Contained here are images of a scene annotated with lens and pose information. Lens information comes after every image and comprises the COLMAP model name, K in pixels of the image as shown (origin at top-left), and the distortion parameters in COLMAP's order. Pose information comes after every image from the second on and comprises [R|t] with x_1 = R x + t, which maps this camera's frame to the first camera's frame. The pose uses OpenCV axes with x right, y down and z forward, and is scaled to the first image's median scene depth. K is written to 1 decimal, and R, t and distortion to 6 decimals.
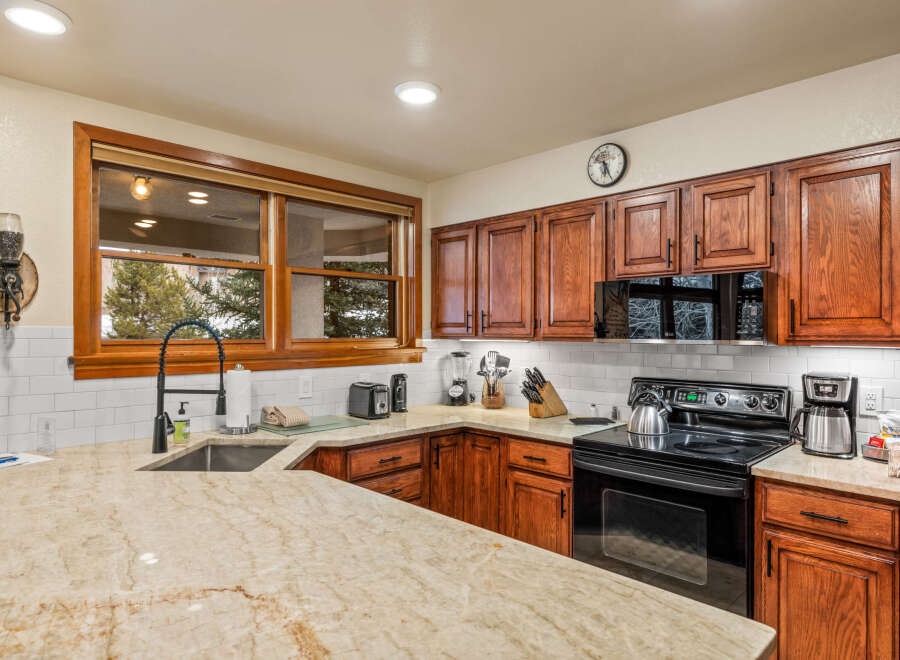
lens RADIAL K [[538.4, 0, 454.1], [0, 538.4, 327.2], [0, 0, 1]] dist [0.003207, -0.000472]
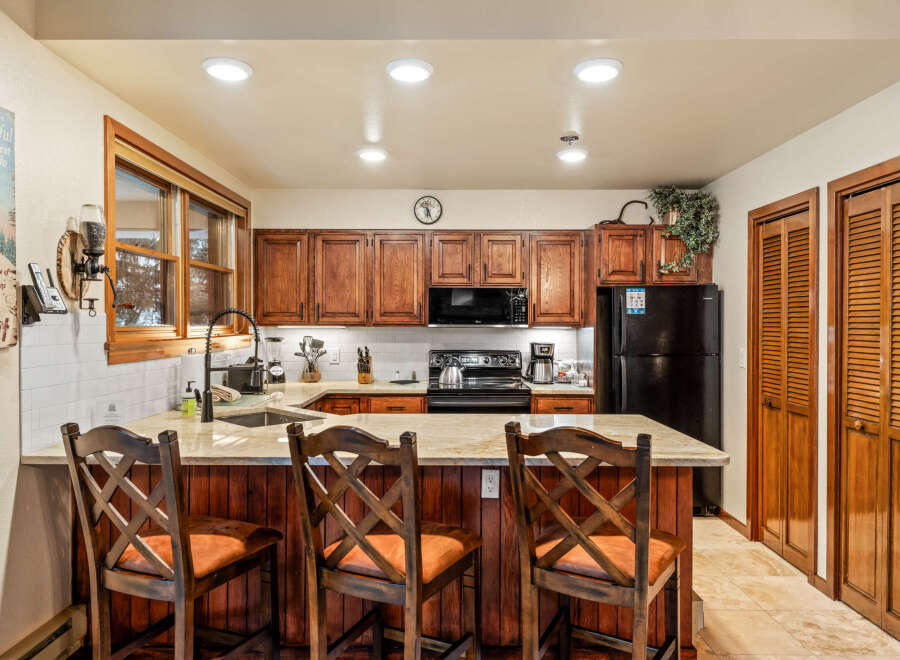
lens RADIAL K [[538.4, 0, 454.1], [0, 538.4, 327.2], [0, 0, 1]] dist [0.003207, -0.000472]
pose [[0.731478, -0.006529, 0.681834, -0.689801], [-0.006817, 0.999834, 0.016888, 0.002007], [-0.681831, -0.017001, 0.731312, -0.161020]]
